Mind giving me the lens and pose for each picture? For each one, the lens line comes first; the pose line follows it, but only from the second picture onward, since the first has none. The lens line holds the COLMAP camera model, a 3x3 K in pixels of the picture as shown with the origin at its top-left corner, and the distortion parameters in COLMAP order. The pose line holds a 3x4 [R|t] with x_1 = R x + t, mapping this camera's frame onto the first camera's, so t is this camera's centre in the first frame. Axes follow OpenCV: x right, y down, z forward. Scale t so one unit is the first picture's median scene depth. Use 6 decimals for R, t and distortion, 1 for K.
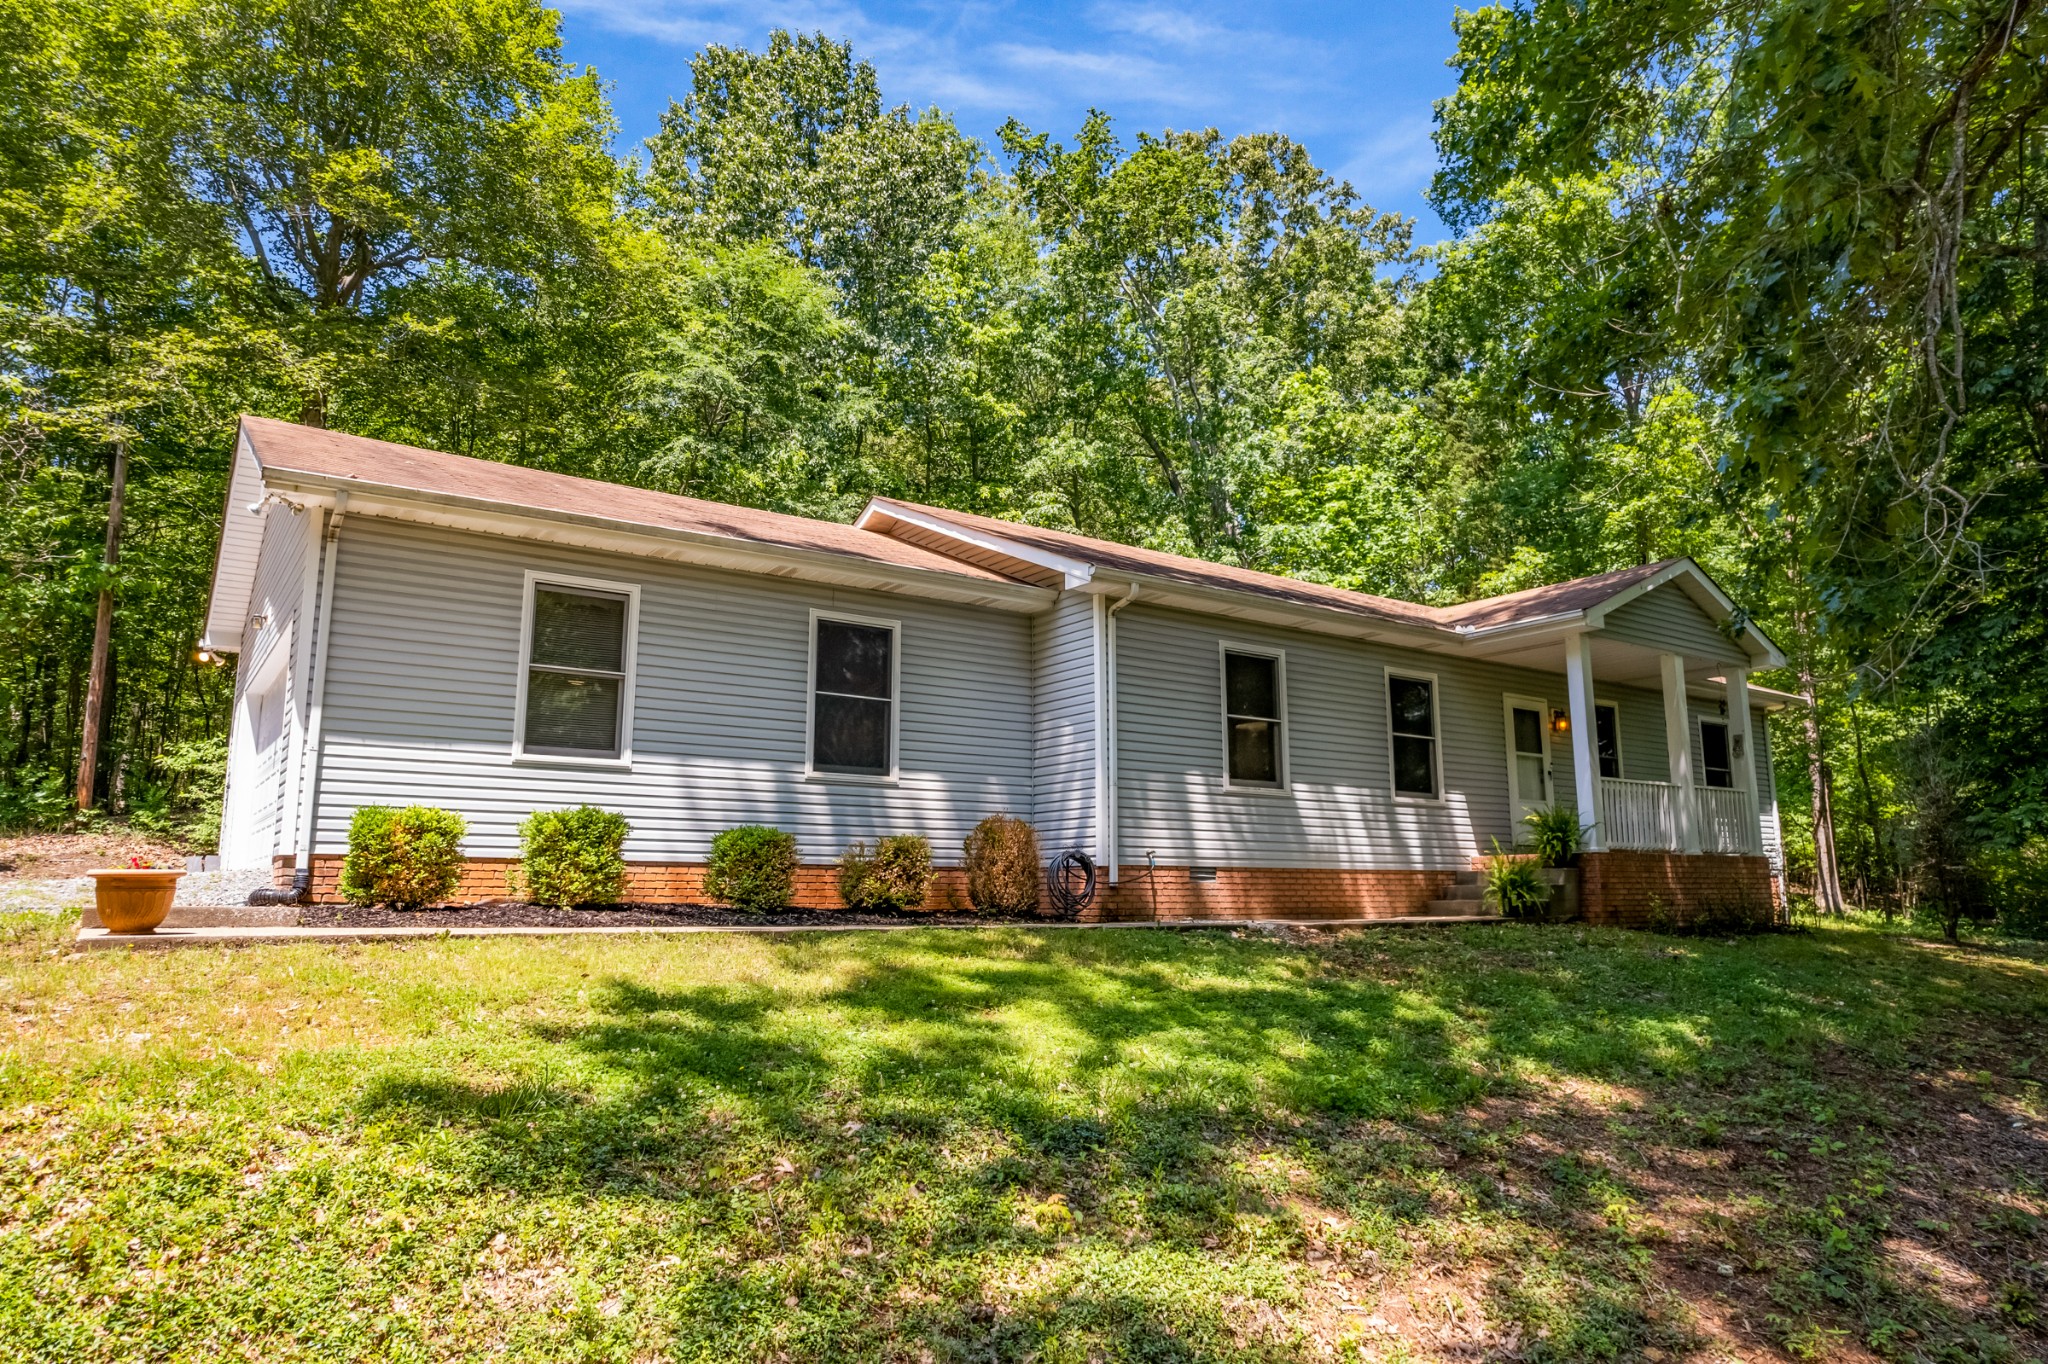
lens RADIAL K [[1311.8, 0, 1025.4], [0, 1311.8, 679.2], [0, 0, 1]] dist [-0.033884, 0.004005]
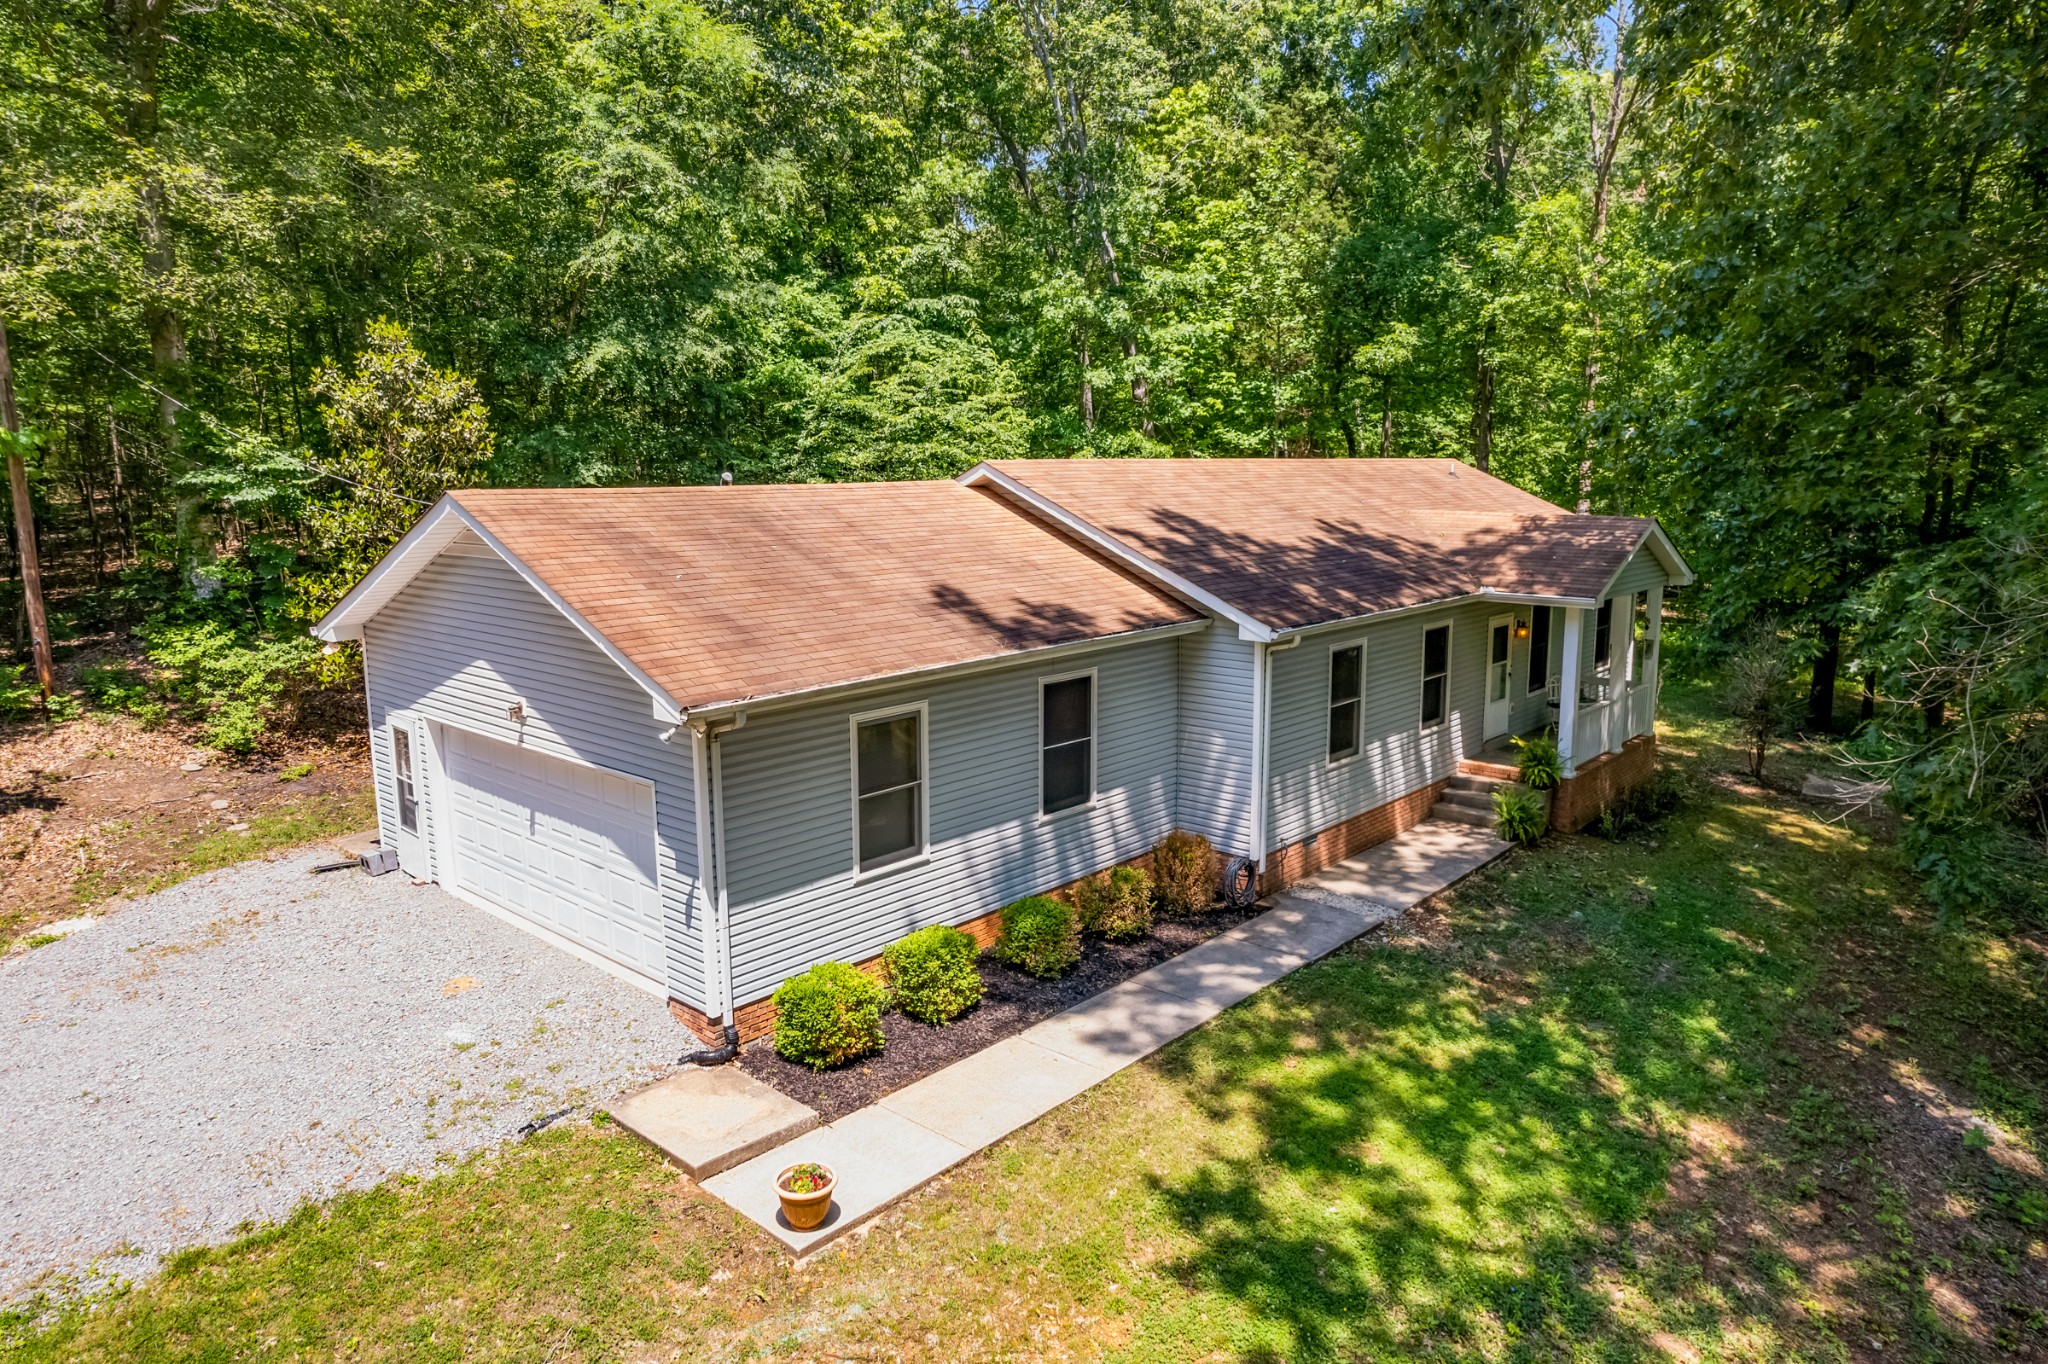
lens RADIAL K [[1311.8, 0, 1018.3], [0, 1311.8, 675.8], [0, 0, 1]] dist [-0.033884, 0.004005]
pose [[0.973828, -0.043512, 0.223081, -0.397410], [-0.033987, 0.942590, 0.332218, -0.394059], [-0.224730, -0.331105, 0.916442, -0.024085]]
